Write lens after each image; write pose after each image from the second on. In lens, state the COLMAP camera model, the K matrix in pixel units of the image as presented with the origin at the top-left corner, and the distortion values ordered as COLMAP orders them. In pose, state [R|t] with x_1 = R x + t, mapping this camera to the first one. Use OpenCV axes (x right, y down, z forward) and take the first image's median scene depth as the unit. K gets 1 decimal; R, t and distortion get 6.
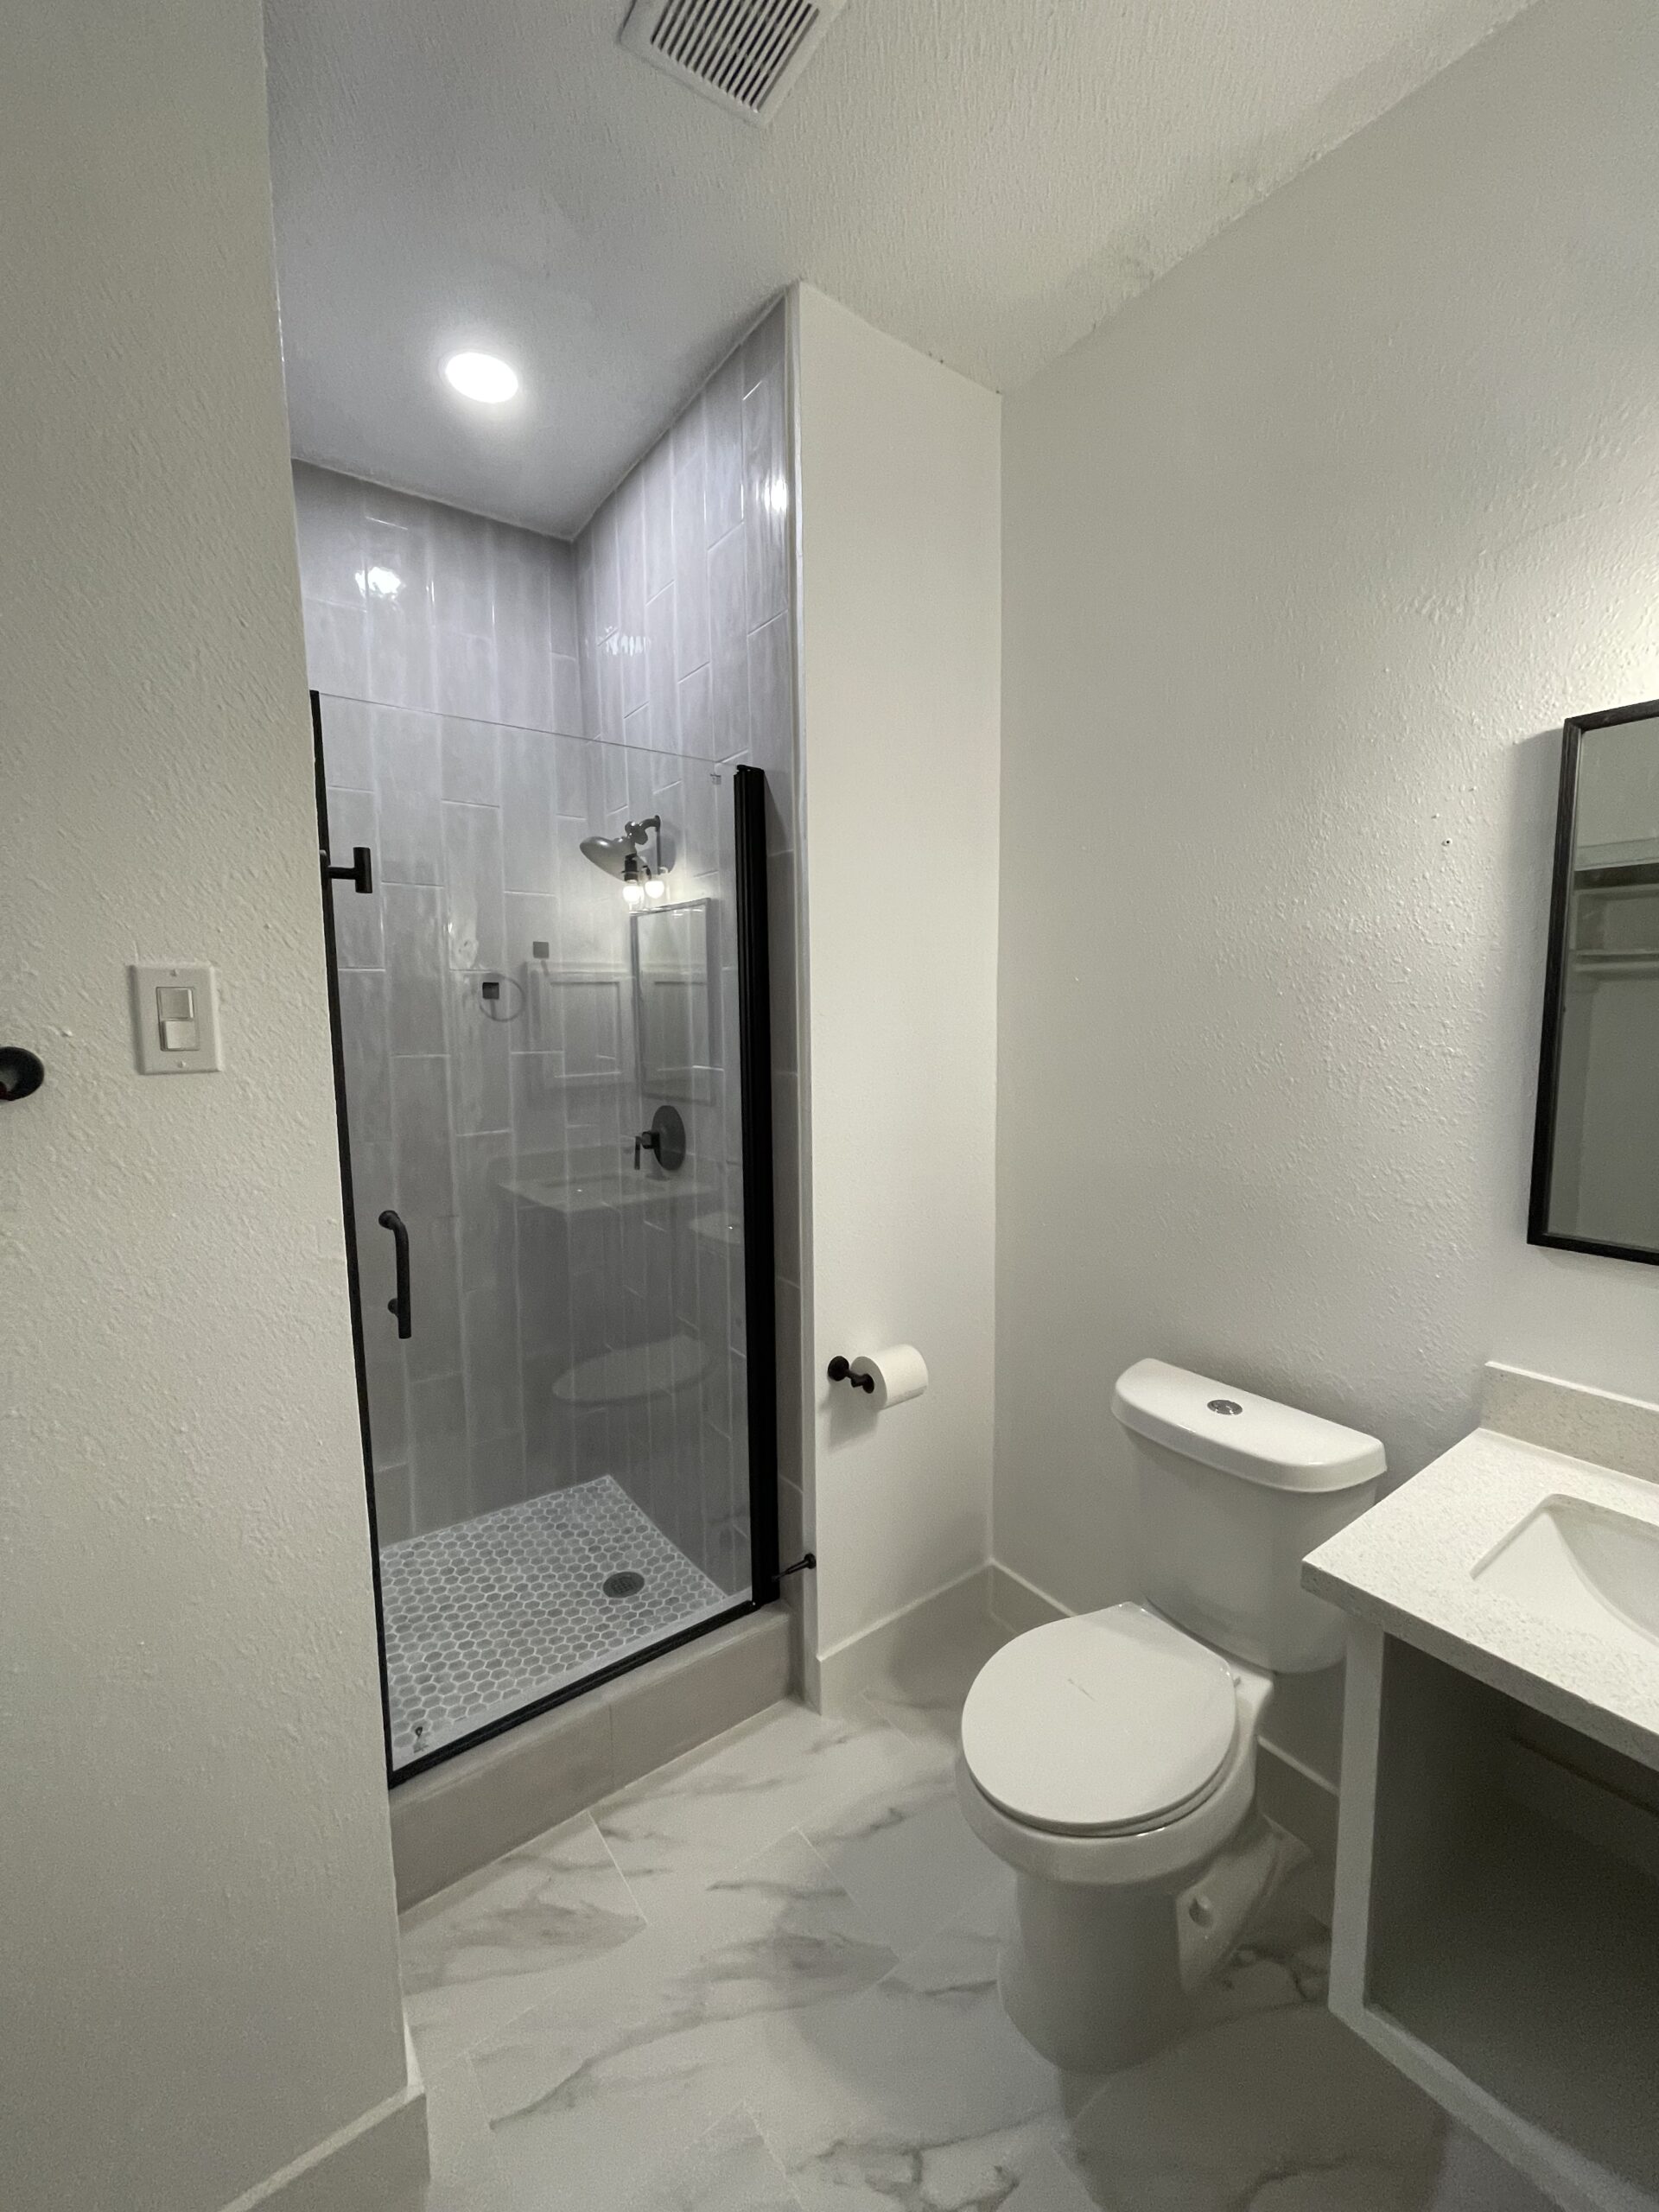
lens RADIAL K [[889.1, 0, 827.7], [0, 889.1, 1101.5], [0, 0, 1]] dist [-0.003220, 0.000916]
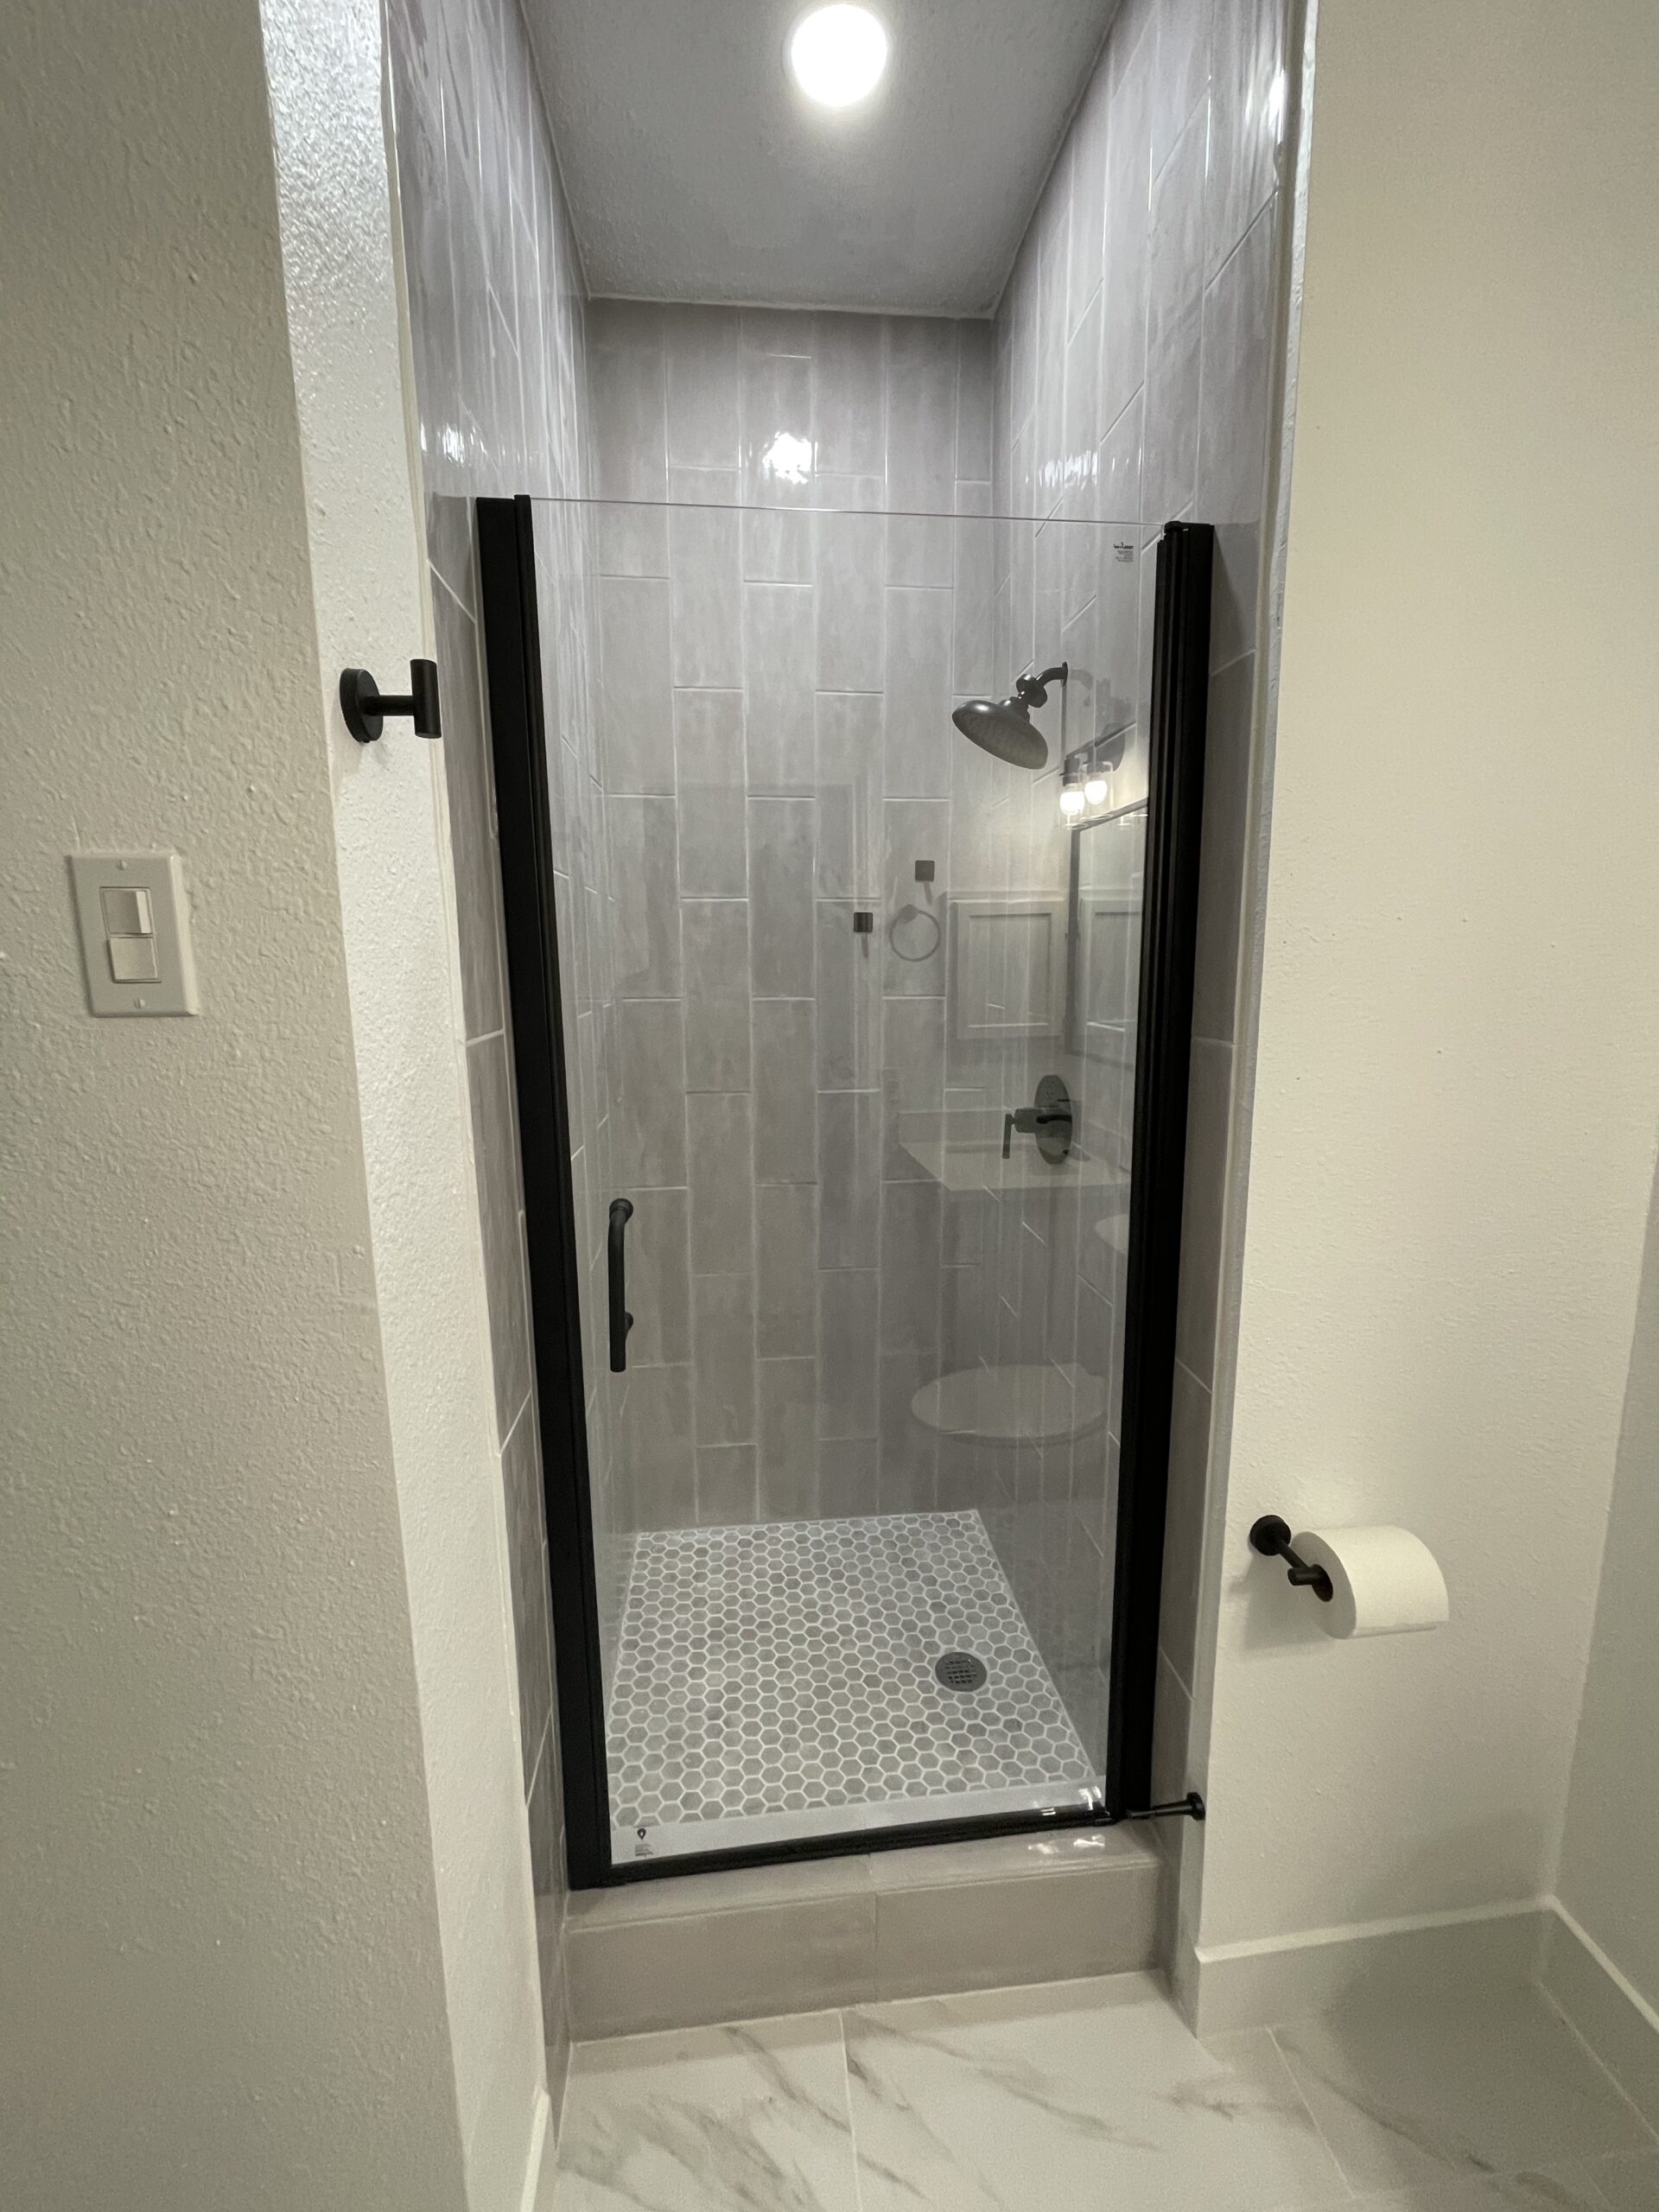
lens RADIAL K [[889.1, 0, 828.5], [0, 889.1, 1098.6], [0, 0, 1]] dist [-0.003220, 0.000916]
pose [[0.860451, 0.080665, -0.503107, 0.033757], [-0.051724, 0.996117, 0.071250, -0.022583], [0.506901, -0.035284, 0.861282, 0.341309]]
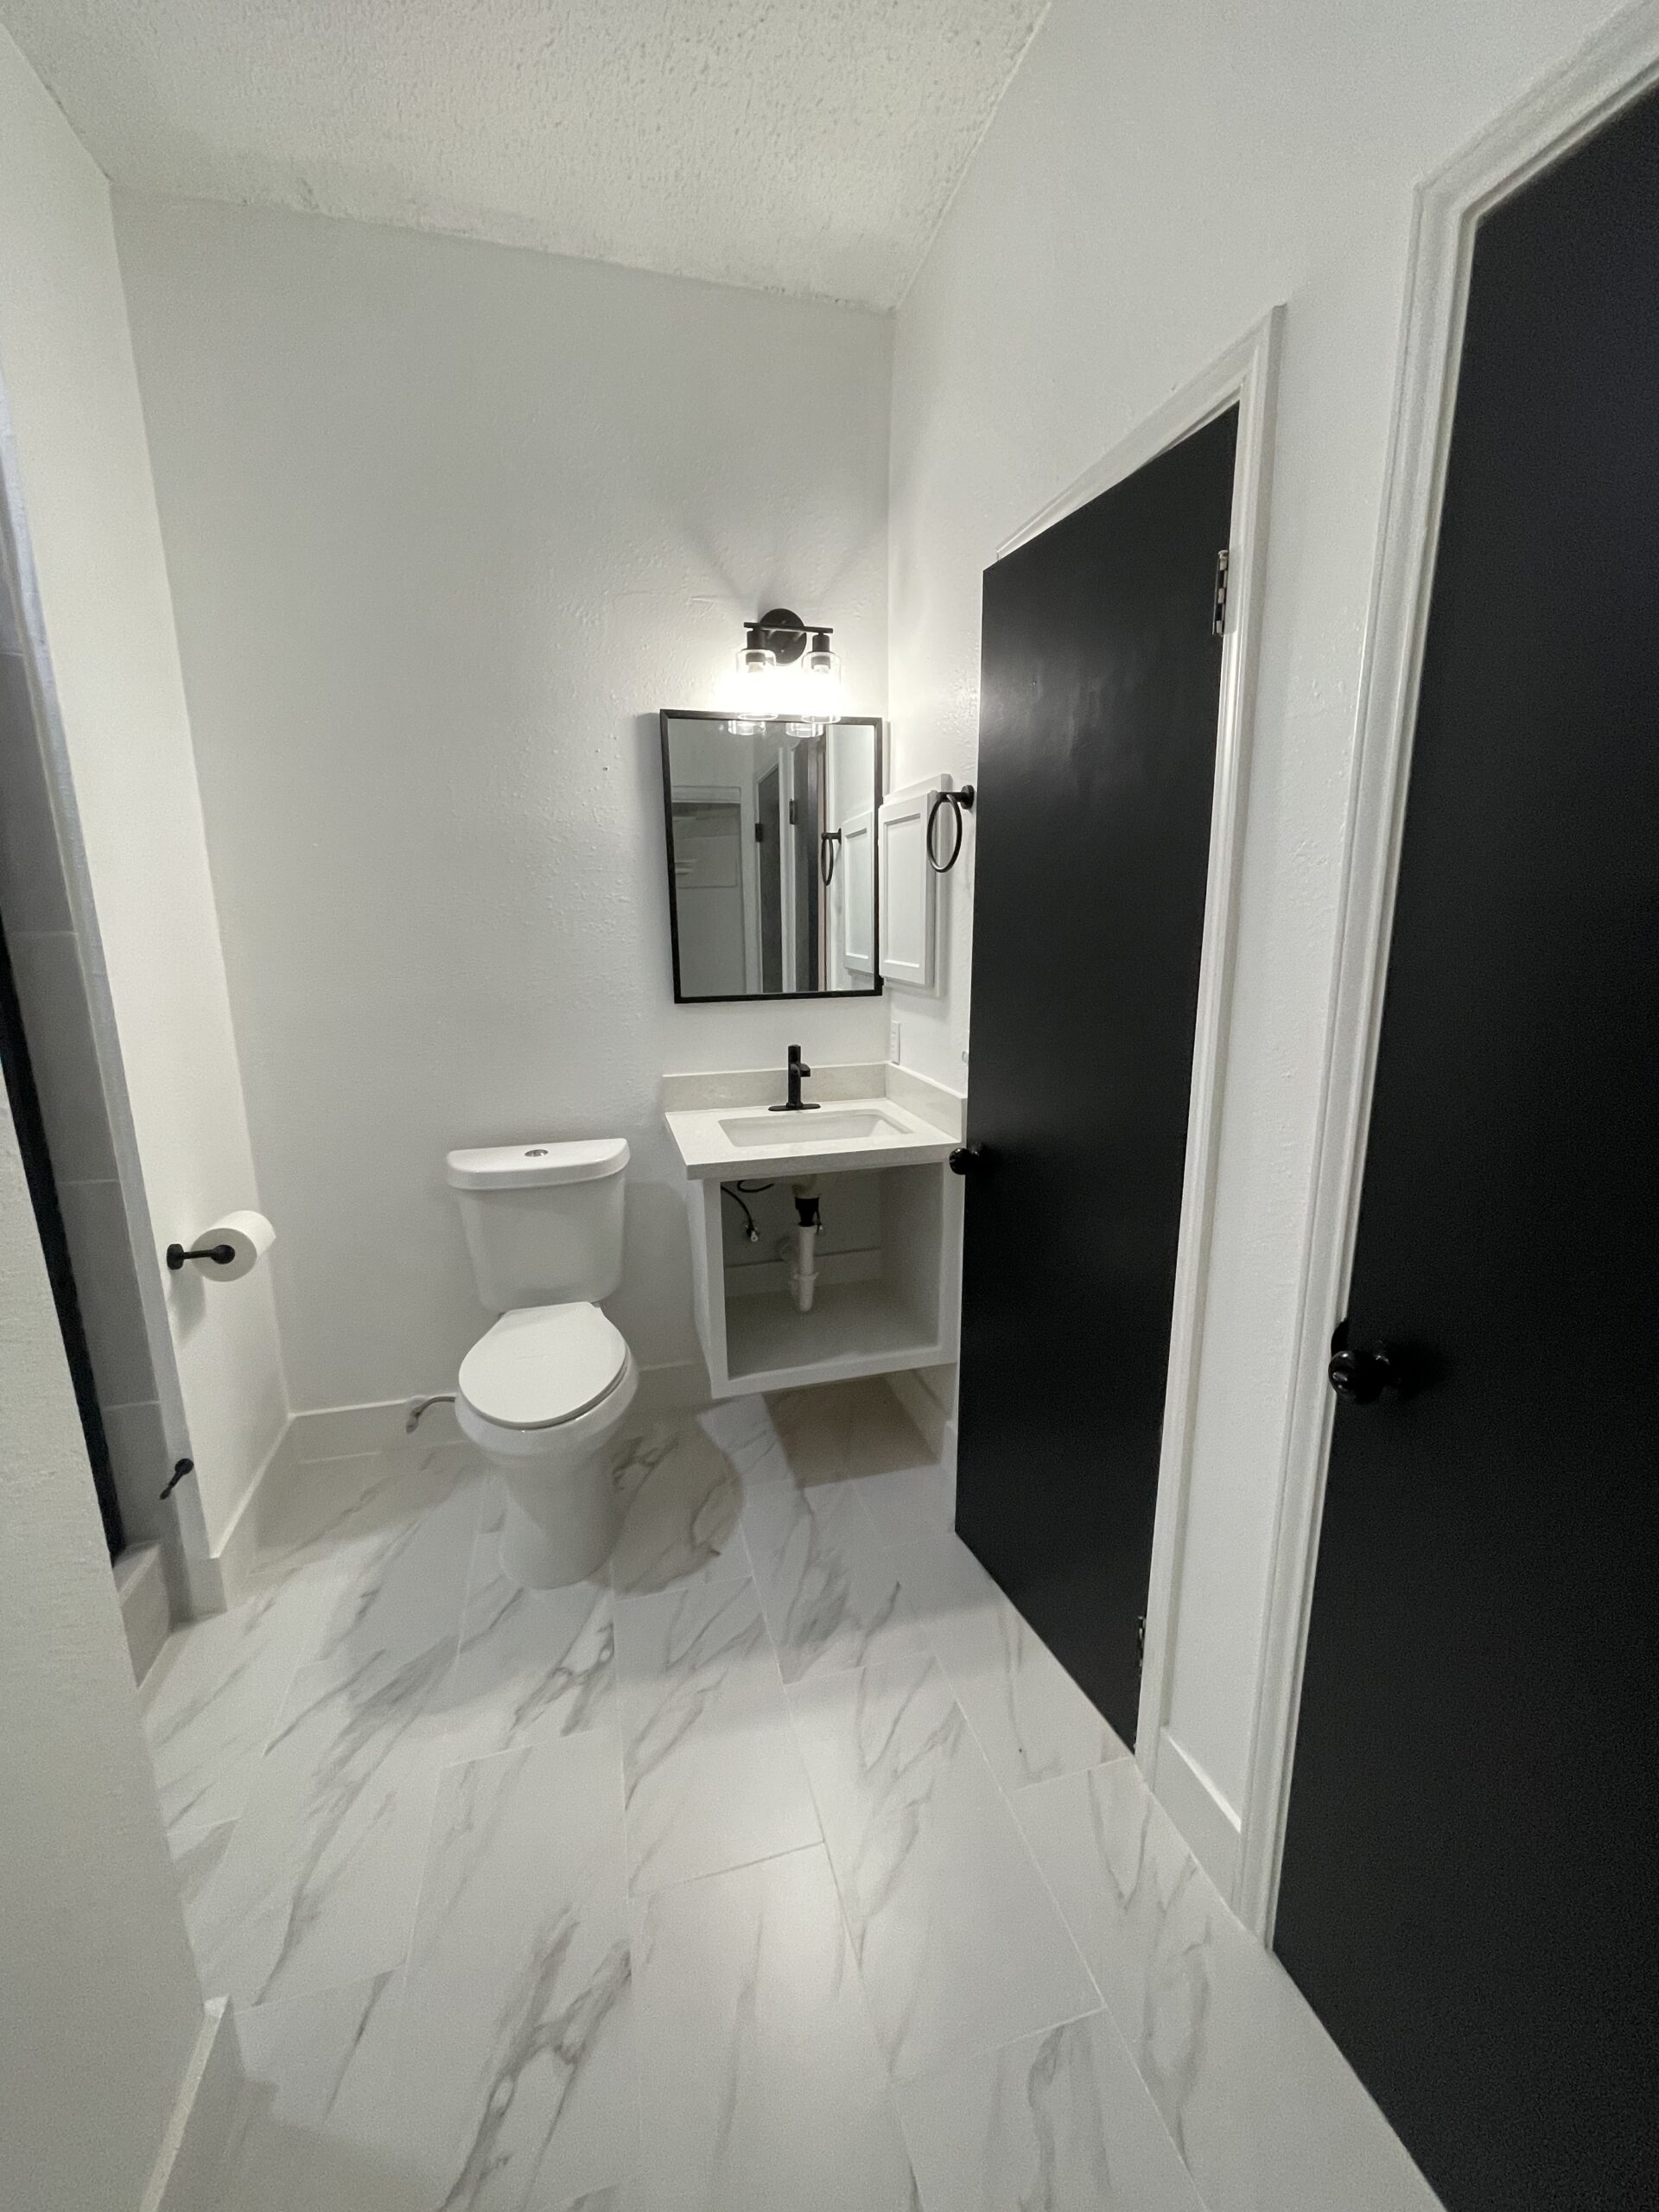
lens RADIAL K [[889.1, 0, 816.5], [0, 889.1, 1101.0], [0, 0, 1]] dist [-0.003220, 0.000916]
pose [[0.374954, -0.187419, 0.907901, -0.552435], [0.109359, 0.981455, 0.157439, 0.069400], [-0.920570, 0.040255, 0.388497, 0.016825]]
